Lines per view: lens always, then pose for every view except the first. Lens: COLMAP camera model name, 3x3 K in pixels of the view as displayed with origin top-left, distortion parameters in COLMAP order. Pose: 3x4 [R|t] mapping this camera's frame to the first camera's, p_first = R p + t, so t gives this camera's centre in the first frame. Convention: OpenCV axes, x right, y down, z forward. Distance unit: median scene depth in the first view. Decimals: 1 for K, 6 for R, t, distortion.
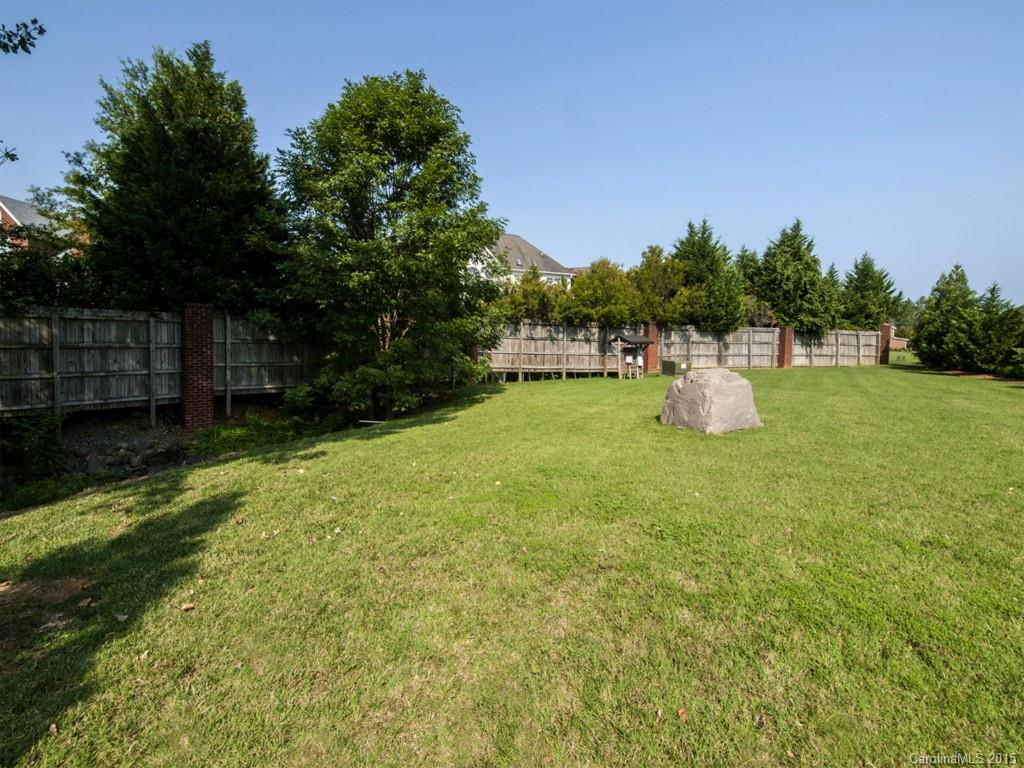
lens RADIAL K [[409.9, 0, 496.6], [0, 409.9, 376.1], [0, 0, 1]] dist [0.001739, -0.000036]
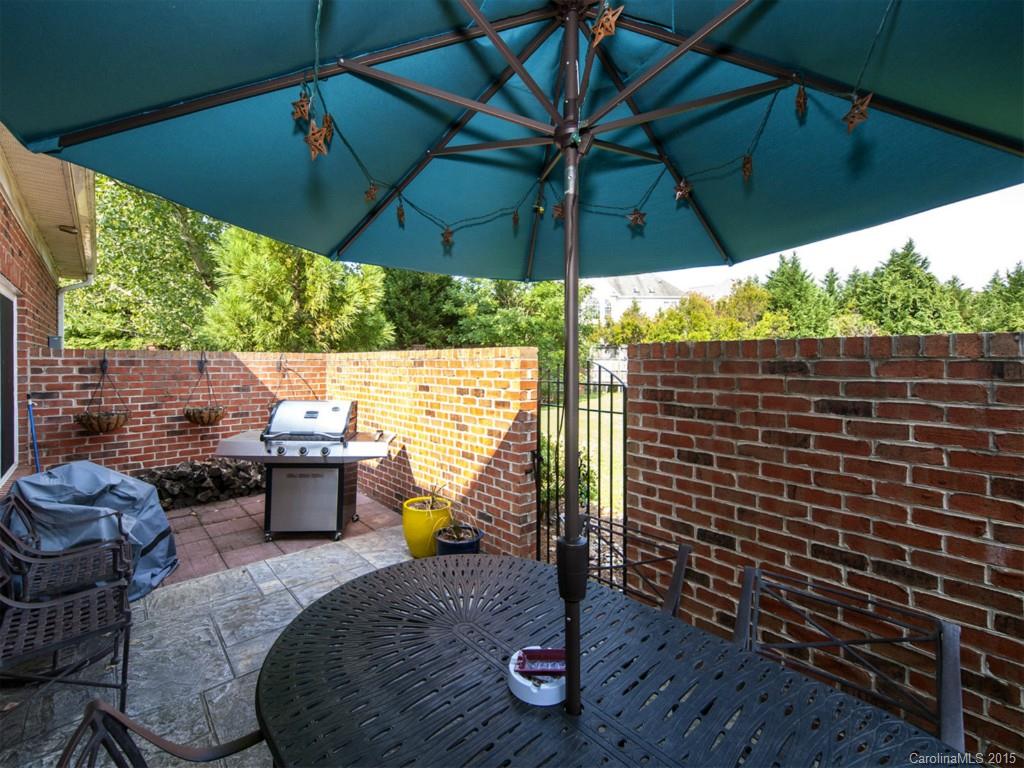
lens RADIAL K [[409.9, 0, 496.6], [0, 409.9, 376.1], [0, 0, 1]] dist [0.001739, -0.000036]
pose [[0.946409, -0.001981, -0.322964, 0.096587], [-0.012142, 0.999056, -0.041709, 0.017704], [0.322742, 0.043395, 0.945492, -0.312935]]
